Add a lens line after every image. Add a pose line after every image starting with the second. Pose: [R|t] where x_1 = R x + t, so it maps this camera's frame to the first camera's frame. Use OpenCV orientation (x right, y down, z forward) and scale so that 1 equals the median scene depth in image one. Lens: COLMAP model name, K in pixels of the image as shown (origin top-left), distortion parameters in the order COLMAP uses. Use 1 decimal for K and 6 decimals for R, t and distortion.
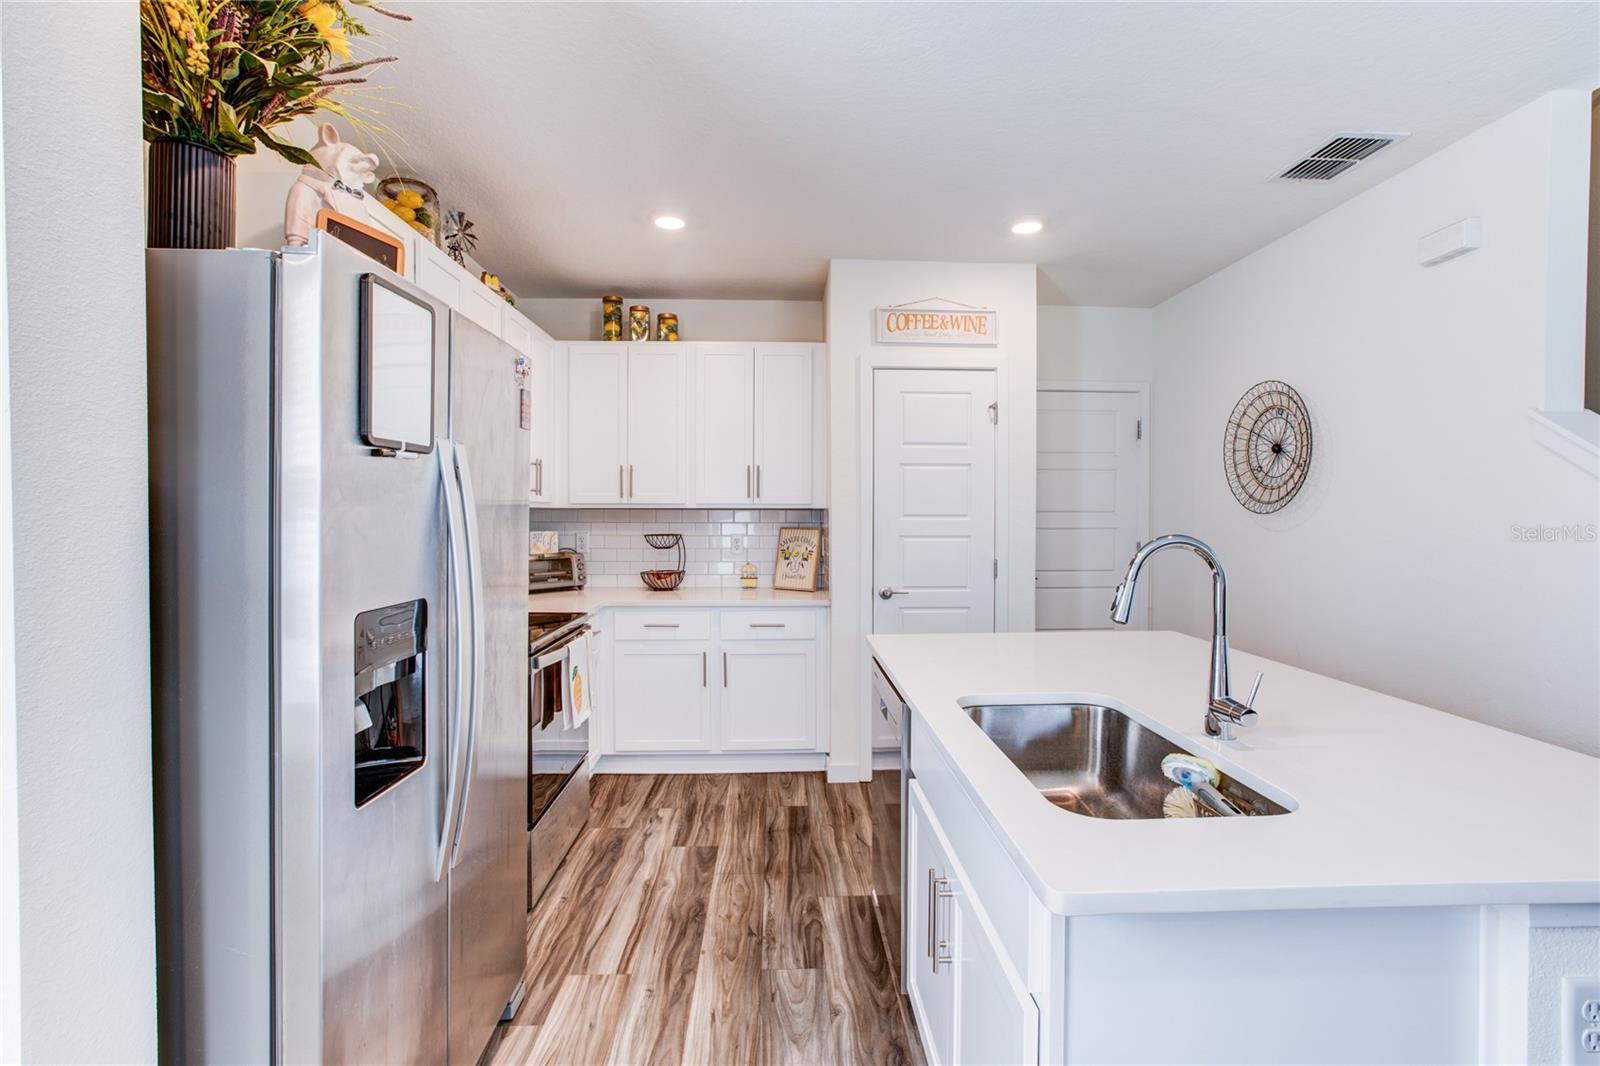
lens RADIAL K [[721.4, 0, 802.7], [0, 721.4, 525.0], [0, 0, 1]] dist [-0.042601, 0.023767]
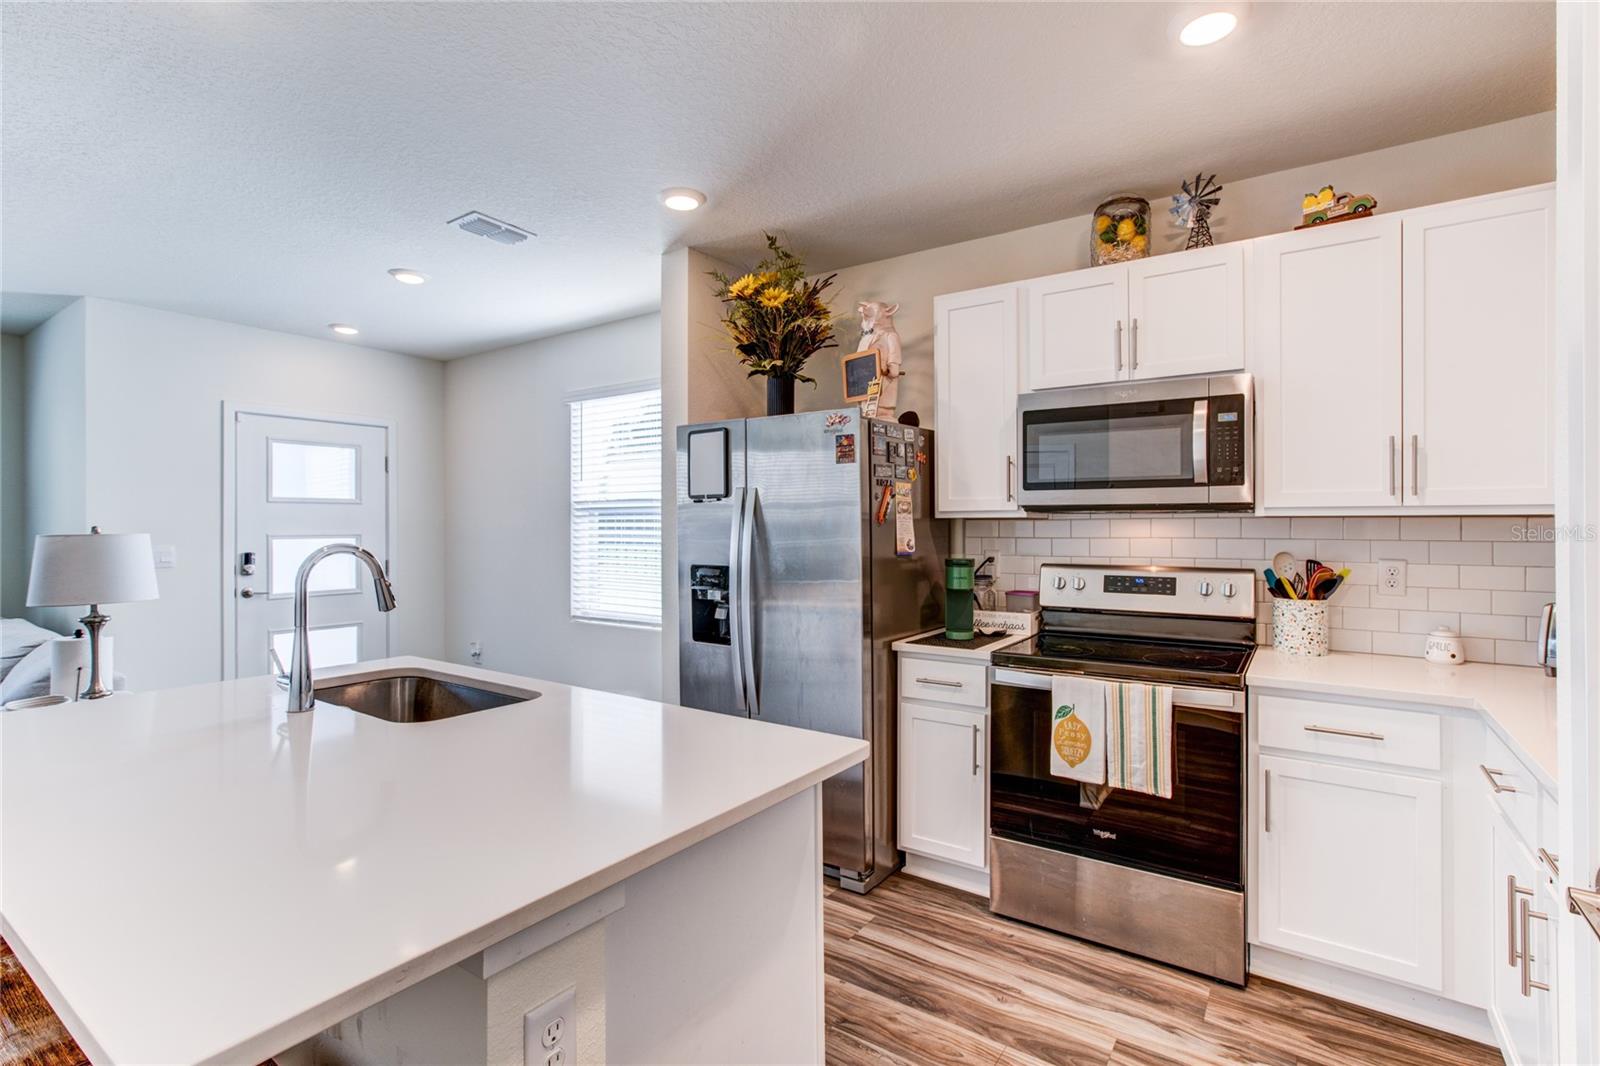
lens RADIAL K [[746.7, 0, 811.4], [0, 746.7, 526.8], [0, 0, 1]] dist [-0.025240, -0.000083]
pose [[-0.591204, -0.000340, -0.806522, 0.420398], [-0.014811, 0.999836, 0.010435, -0.013276], [0.806386, 0.018114, -0.591112, 0.943821]]
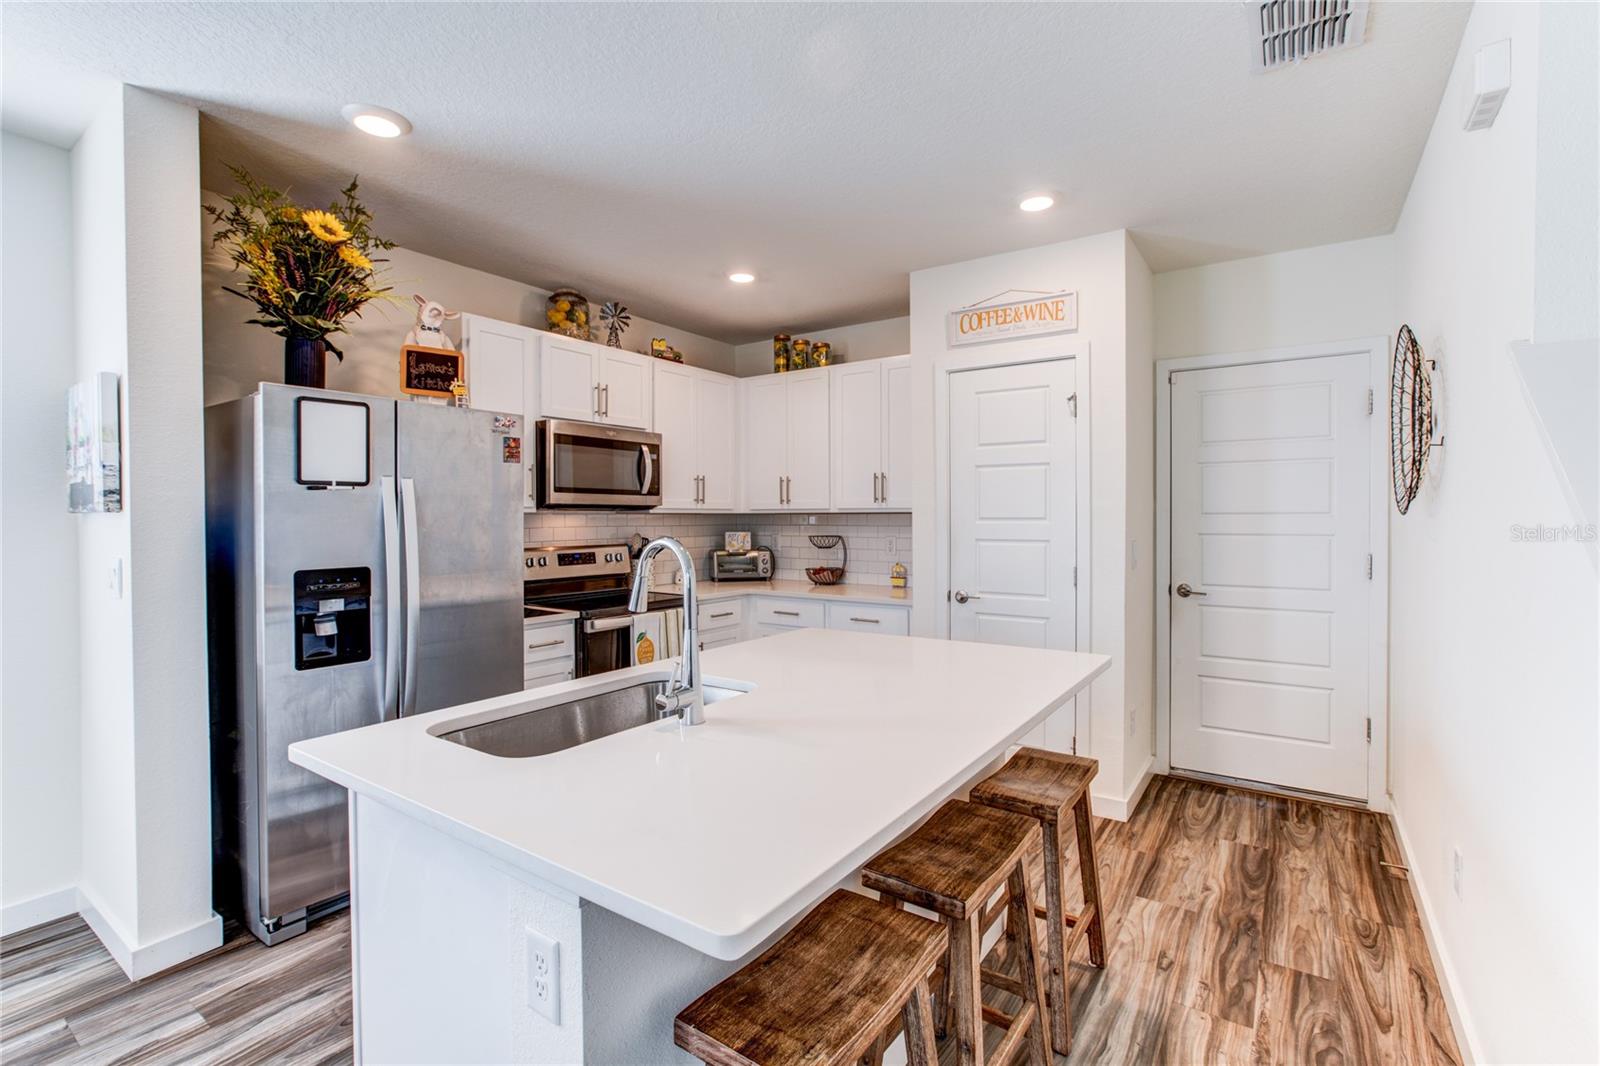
lens RADIAL K [[721.4, 0, 802.7], [0, 721.4, 525.0], [0, 0, 1]] dist [-0.042601, 0.023767]
pose [[0.801324, 0.002698, -0.598224, 0.536095], [-0.006218, 0.999973, -0.003819, 0.000473], [0.598198, 0.006780, 0.801320, 0.075492]]
